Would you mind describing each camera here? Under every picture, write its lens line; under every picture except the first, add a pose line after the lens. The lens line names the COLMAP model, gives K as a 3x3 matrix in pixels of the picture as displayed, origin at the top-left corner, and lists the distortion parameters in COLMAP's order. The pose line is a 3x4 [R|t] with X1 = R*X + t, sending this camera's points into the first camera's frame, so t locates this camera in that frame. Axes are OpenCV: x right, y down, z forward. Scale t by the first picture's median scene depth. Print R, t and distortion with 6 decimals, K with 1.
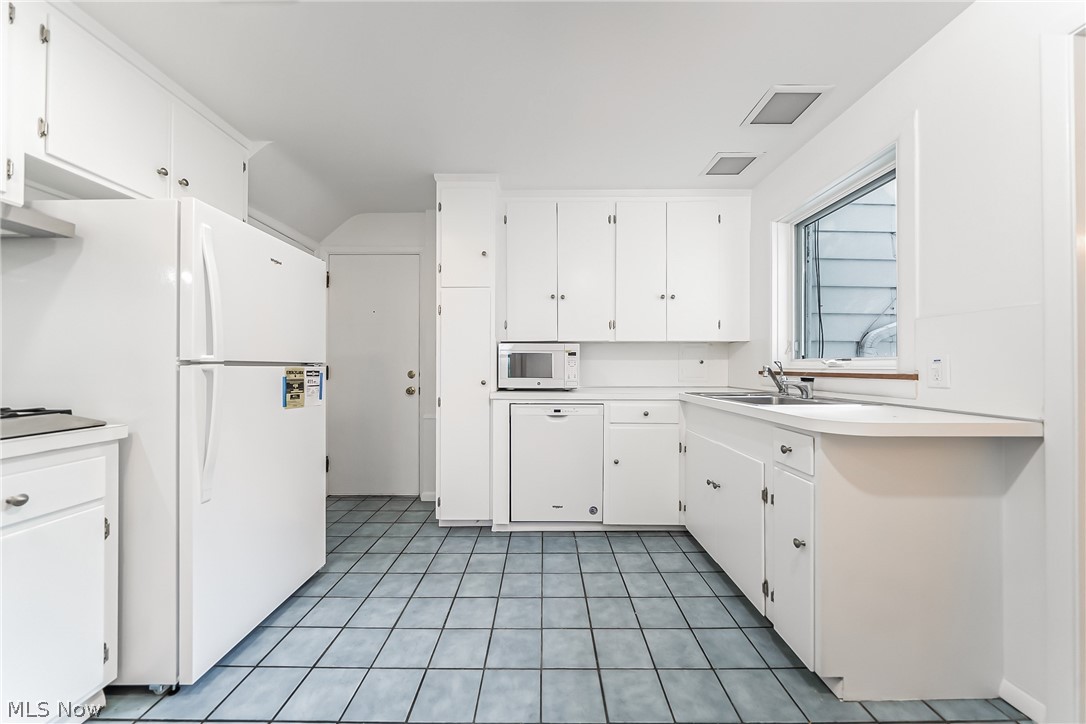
lens RADIAL K [[374.1, 0, 540.1], [0, 374.1, 366.4], [0, 0, 1]] dist [-0.001518, -0.000421]
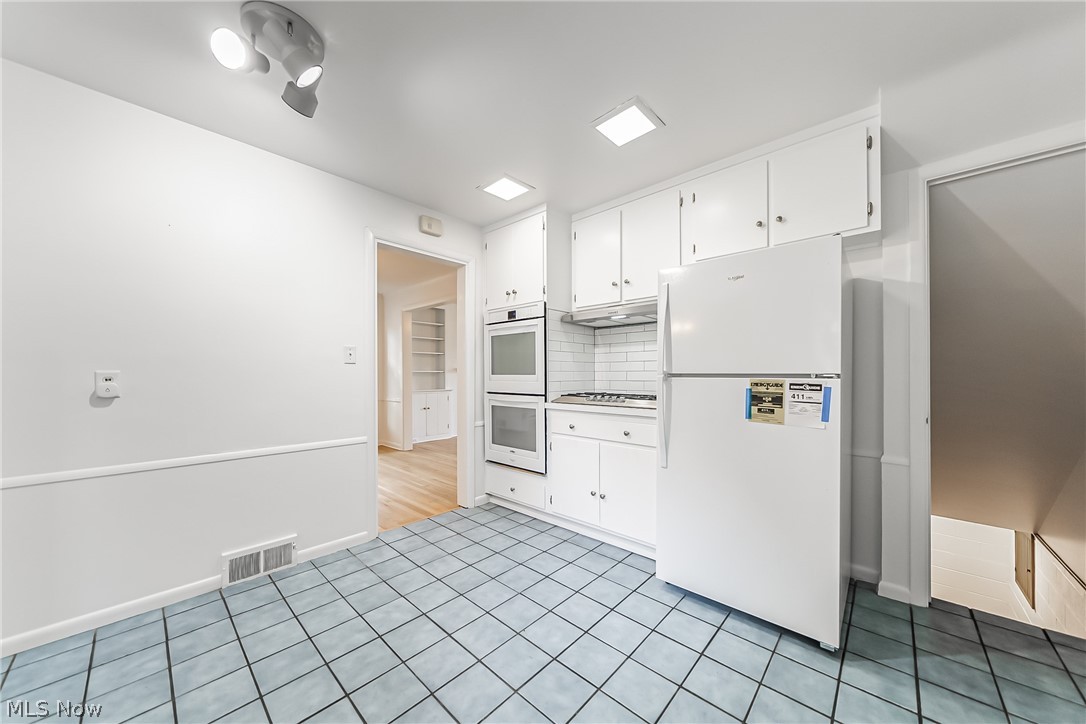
lens RADIAL K [[374.1, 0, 543.1], [0, 374.1, 377.1], [0, 0, 1]] dist [-0.001518, -0.000421]
pose [[-0.677834, 0.006042, -0.735190, 0.338731], [0.002134, 0.999978, 0.006251, -0.008161], [0.735212, 0.002668, -0.677832, 1.033906]]
